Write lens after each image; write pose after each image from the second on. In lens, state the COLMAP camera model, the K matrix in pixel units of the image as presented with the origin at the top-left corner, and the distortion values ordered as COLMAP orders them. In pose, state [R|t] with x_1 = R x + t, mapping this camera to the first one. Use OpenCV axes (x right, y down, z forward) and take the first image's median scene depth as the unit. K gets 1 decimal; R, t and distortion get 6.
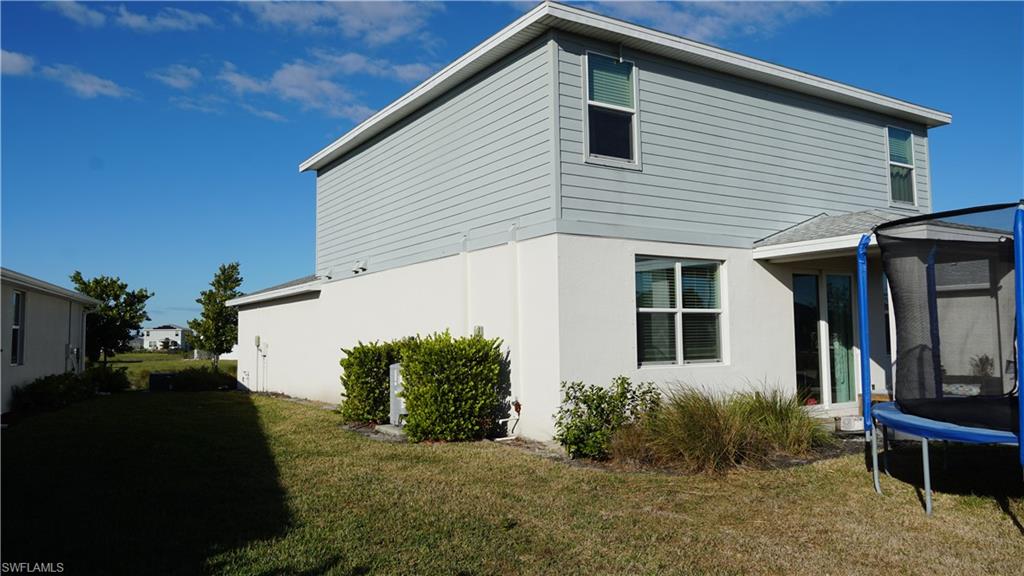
lens RADIAL K [[799.4, 0, 512.0], [0, 799.4, 288.0], [0, 0, 1]] dist [-0.004643, -0.002037]
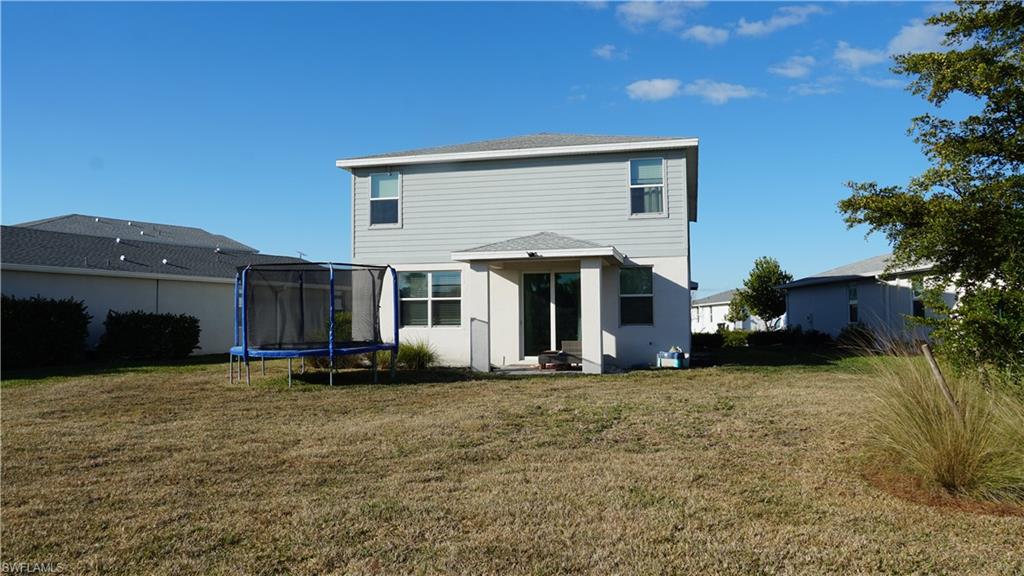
lens RADIAL K [[755.2, 0, 512.0], [0, 755.2, 288.0], [0, 0, 1]] dist [-0.005947, -0.001622]
pose [[0.667949, -0.015809, -0.744039, 0.100439], [0.048046, 0.998605, 0.021915, -0.001638], [0.742655, -0.050387, 0.667776, -0.002364]]
